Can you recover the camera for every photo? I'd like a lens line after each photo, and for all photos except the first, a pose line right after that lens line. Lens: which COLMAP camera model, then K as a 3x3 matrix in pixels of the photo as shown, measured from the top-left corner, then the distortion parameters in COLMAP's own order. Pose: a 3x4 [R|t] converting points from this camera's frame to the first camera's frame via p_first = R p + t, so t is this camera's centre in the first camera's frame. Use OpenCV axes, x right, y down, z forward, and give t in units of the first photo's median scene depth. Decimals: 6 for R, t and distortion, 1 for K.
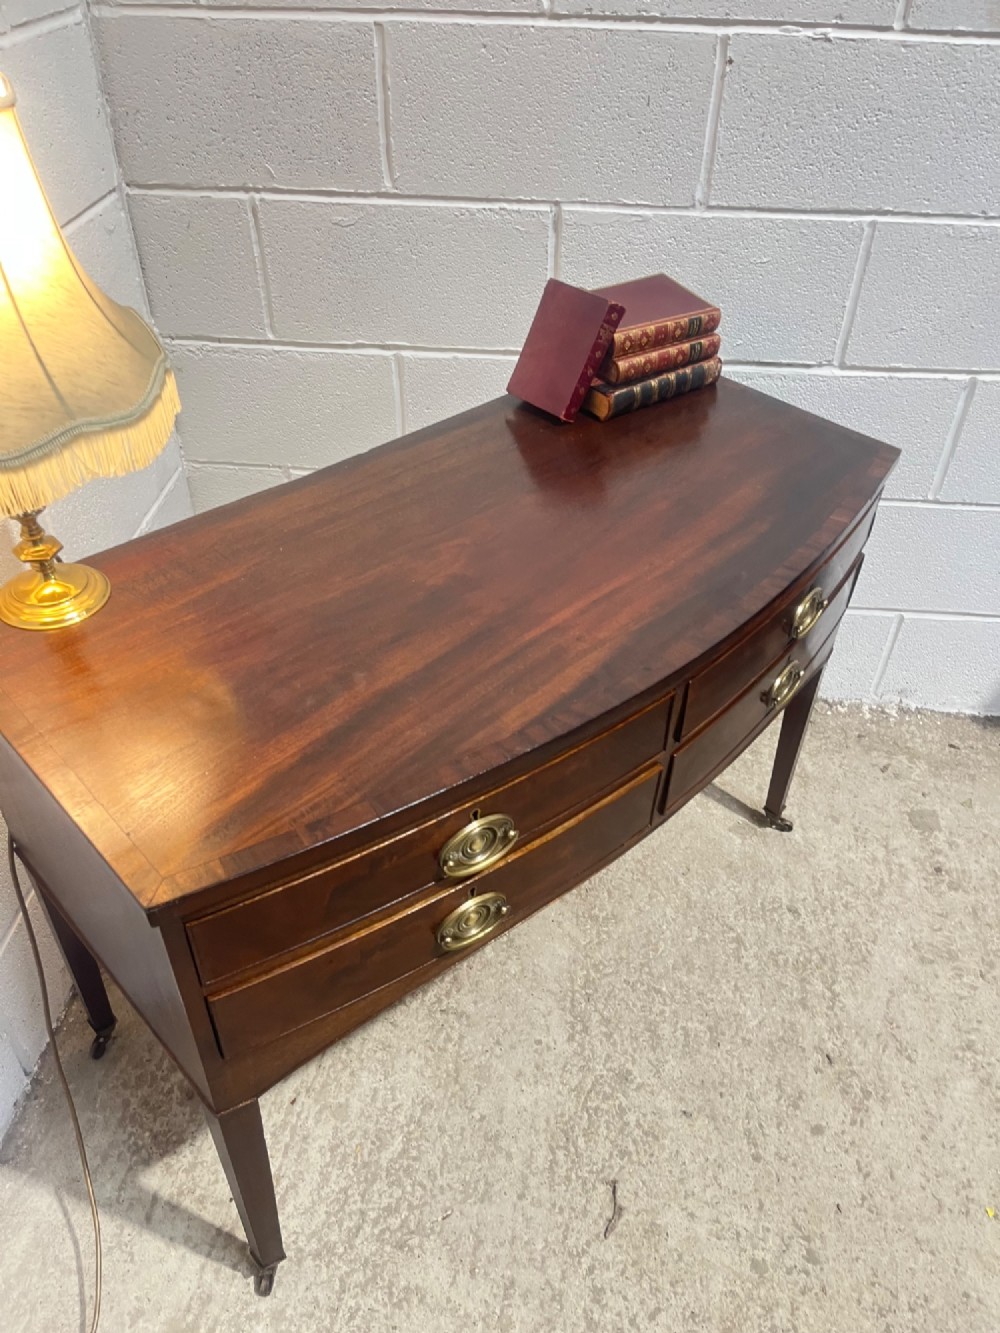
lens RADIAL K [[989.6, 0, 502.0], [0, 989.6, 670.0], [0, 0, 1]] dist [0.057226, -0.090919]
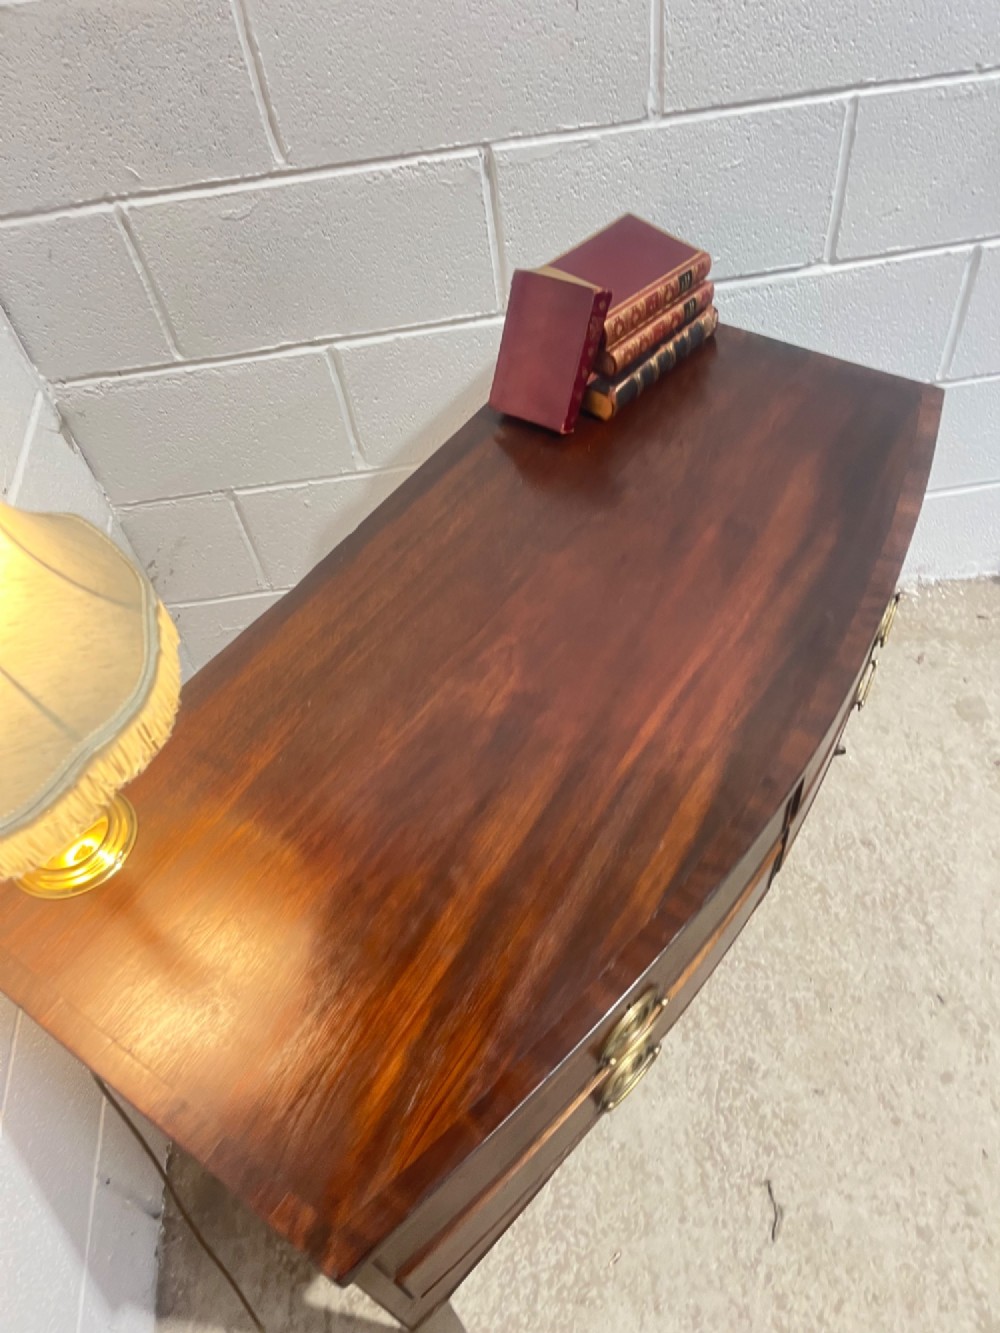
lens RADIAL K [[988.3, 0, 506.9], [0, 988.3, 671.8], [0, 0, 1]] dist [0.076457, -0.113142]
pose [[0.973553, -0.224880, 0.040289, -0.065161], [0.213820, 0.959000, 0.186011, -0.213690], [-0.080467, -0.172477, 0.981721, 0.111142]]
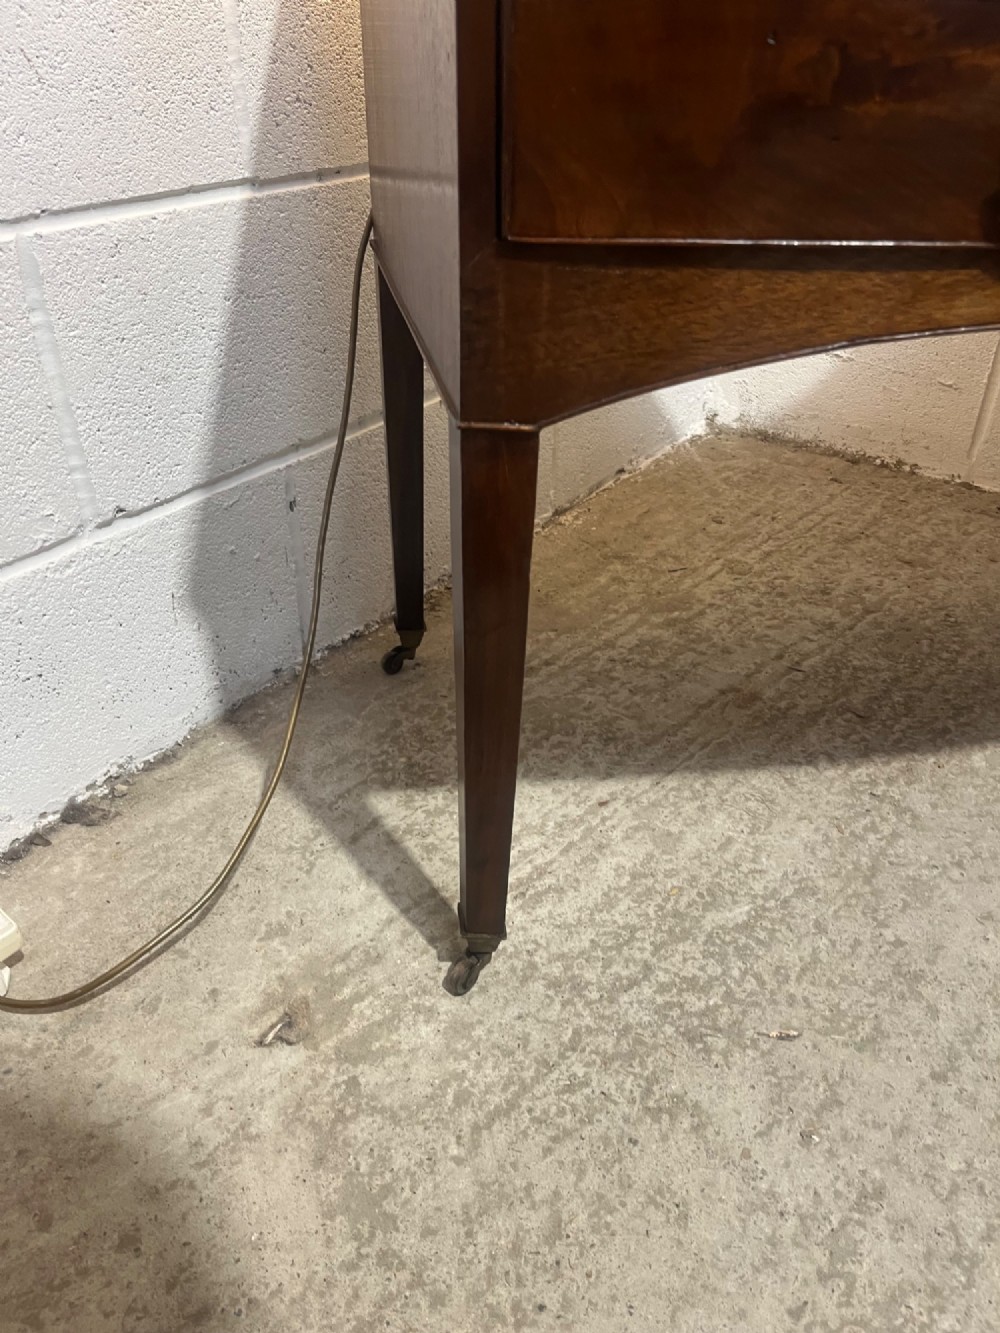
lens RADIAL K [[1009.4, 0, 507.4], [0, 1009.4, 670.1], [0, 0, 1]] dist [0.023864, -0.034490]
pose [[0.848587, 0.280575, -0.448528, 0.005828], [-0.328510, 0.943991, -0.031010, 0.392729], [0.414706, 0.173660, 0.893230, 0.379187]]
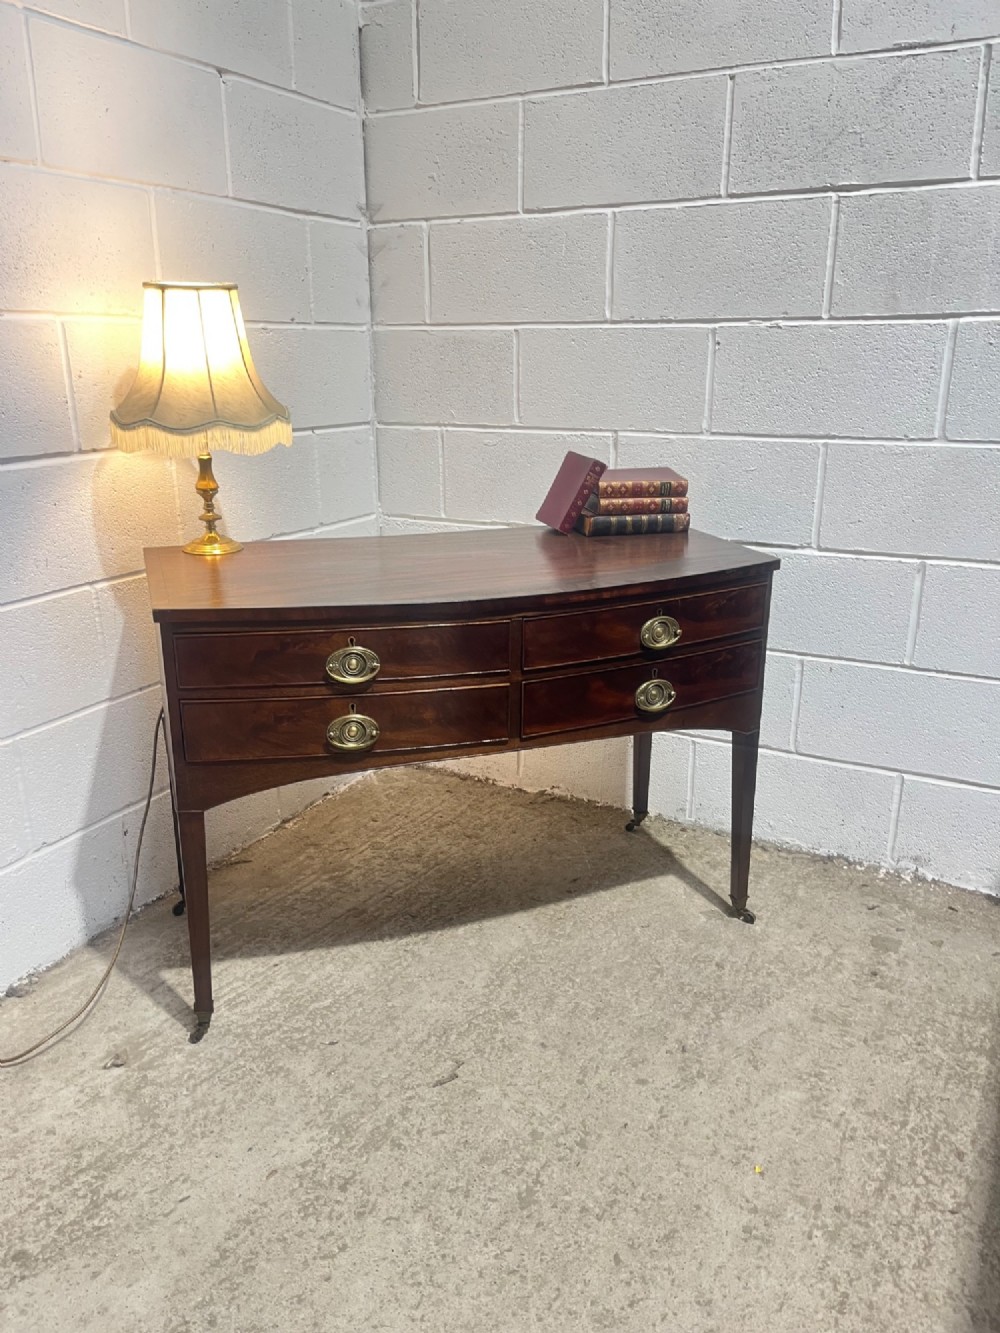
lens RADIAL K [[994.8, 0, 500.0], [0, 994.8, 663.2], [0, 0, 1]] dist [0.013371, -0.005784]
pose [[0.918983, 0.102197, -0.380822, 0.549660], [-0.240539, 0.910594, -0.336093, 0.441904], [0.312426, 0.400467, 0.861404, -0.242336]]
